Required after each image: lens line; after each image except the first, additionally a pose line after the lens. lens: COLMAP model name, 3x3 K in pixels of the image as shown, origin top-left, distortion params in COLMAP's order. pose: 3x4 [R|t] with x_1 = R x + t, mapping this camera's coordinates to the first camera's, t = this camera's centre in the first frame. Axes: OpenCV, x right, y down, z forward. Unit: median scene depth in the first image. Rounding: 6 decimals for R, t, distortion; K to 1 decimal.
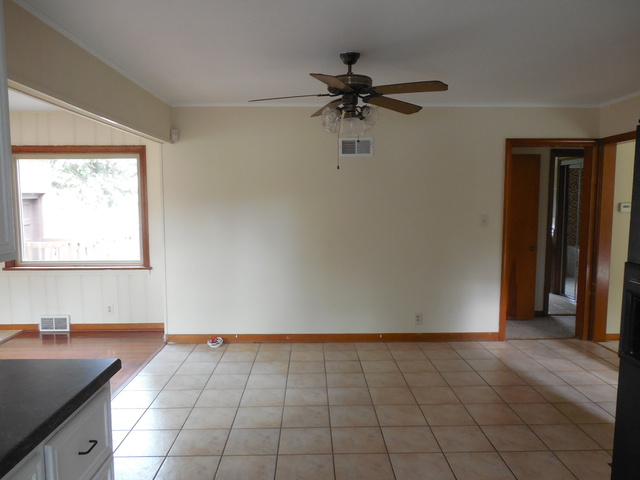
lens RADIAL K [[476.3, 0, 320.0], [0, 476.3, 240.0], [0, 0, 1]] dist [-0.000909, -0.001085]
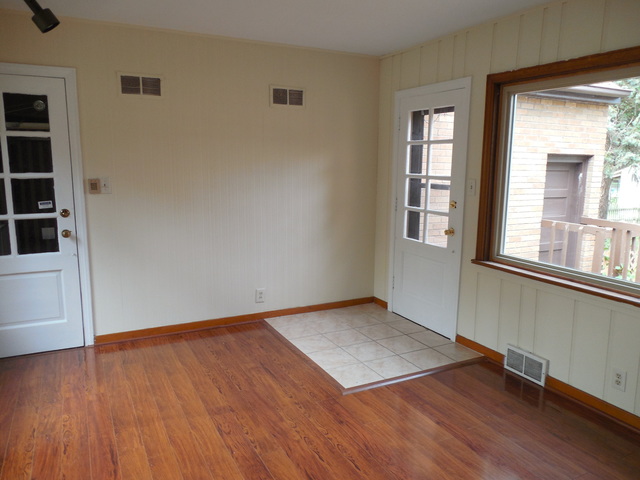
lens RADIAL K [[476.3, 0, 320.0], [0, 476.3, 240.0], [0, 0, 1]] dist [-0.000909, -0.001085]
pose [[0.440178, 0.144662, -0.886181, -0.157940], [-0.089770, 0.989082, 0.116870, -0.028693], [0.893412, 0.028109, 0.448358, 0.490587]]
